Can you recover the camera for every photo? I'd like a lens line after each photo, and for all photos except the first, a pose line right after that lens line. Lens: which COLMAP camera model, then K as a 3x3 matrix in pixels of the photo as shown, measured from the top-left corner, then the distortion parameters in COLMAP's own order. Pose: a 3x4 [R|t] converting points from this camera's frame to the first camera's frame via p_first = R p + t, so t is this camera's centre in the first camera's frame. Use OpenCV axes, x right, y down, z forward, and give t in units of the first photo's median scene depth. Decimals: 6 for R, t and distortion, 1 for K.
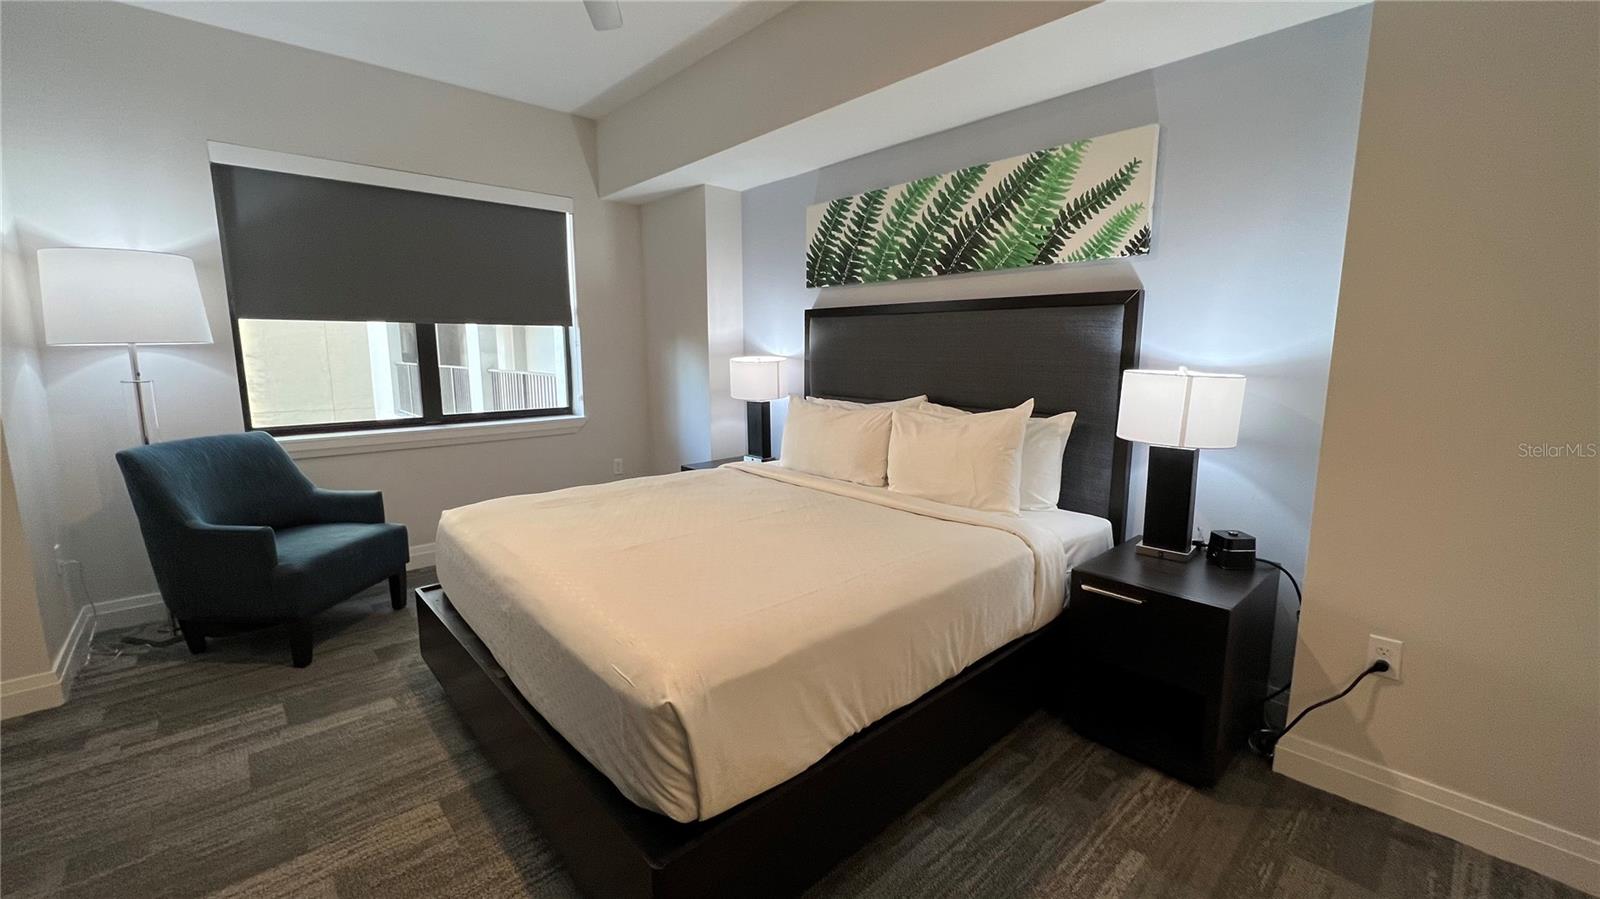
lens RADIAL K [[641.0, 0, 800.0], [0, 641.0, 449.5], [0, 0, 1]] dist [-0.000479, 0.000130]
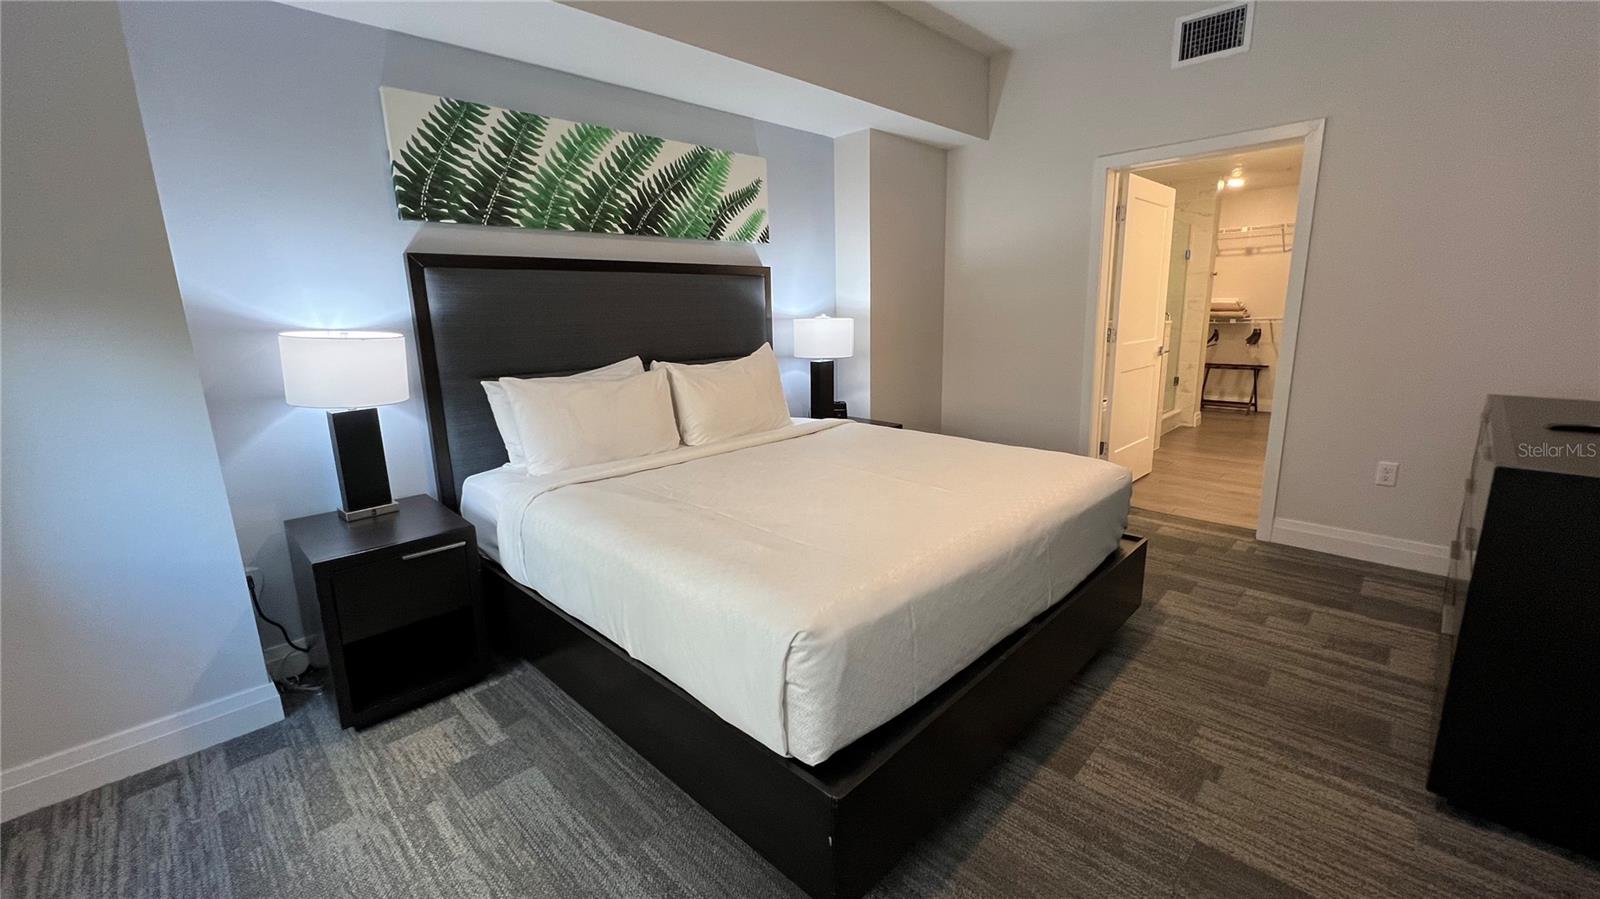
lens RADIAL K [[641.0, 0, 800.0], [0, 641.0, 449.5], [0, 0, 1]] dist [-0.000479, 0.000130]
pose [[-0.060938, -0.215253, 0.974655, -0.863334], [0.182075, 0.957689, 0.222890, -0.128118], [-0.981394, 0.191043, -0.019167, 0.840016]]
